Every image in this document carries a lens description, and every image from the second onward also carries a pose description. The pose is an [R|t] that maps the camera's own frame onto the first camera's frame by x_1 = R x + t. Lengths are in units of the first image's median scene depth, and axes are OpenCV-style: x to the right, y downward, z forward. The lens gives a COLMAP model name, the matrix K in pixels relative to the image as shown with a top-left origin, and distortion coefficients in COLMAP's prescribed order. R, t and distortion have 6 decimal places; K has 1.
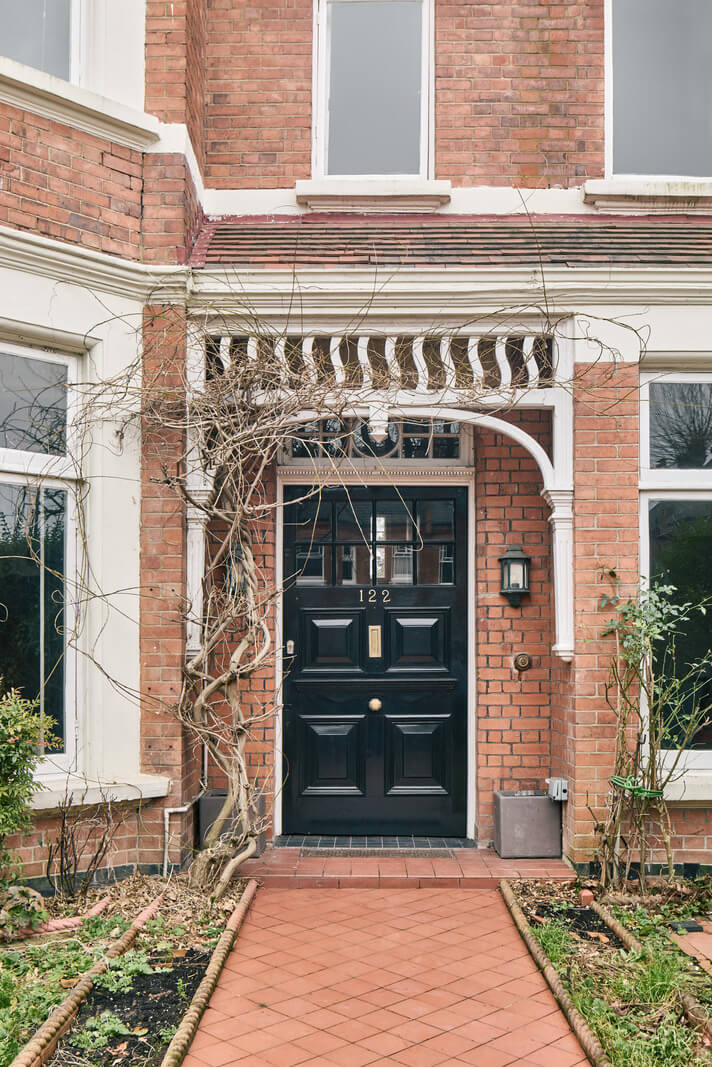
lens RADIAL K [[704.3, 0, 357.7], [0, 704.3, 544.2], [0, 0, 1]] dist [-0.000405, 0.001864]
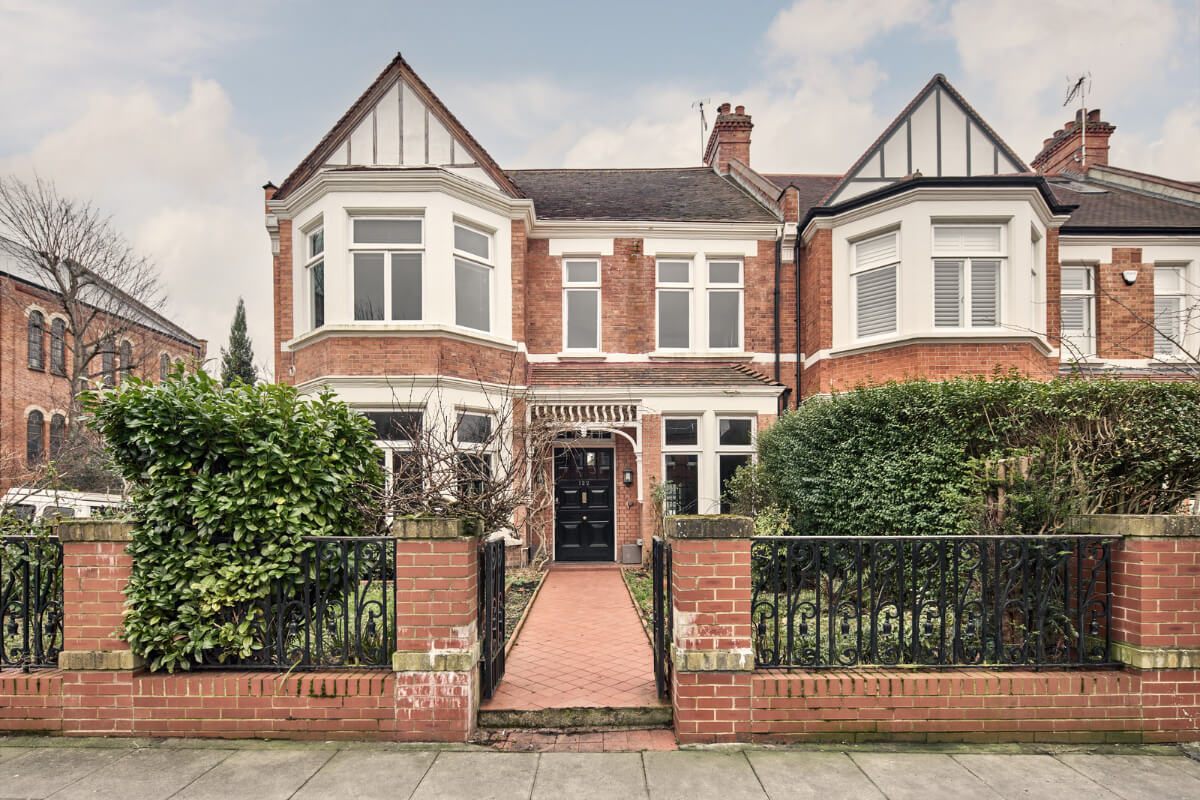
lens RADIAL K [[792.0, 0, 598.1], [0, 792.0, 389.4], [0, 0, 1]] dist [-0.000405, 0.001864]
pose [[0.999951, -0.009863, -0.000171, 0.099363], [0.009865, 0.999885, 0.011502, -0.414684], [0.000057, -0.011503, 0.999934, -2.719520]]
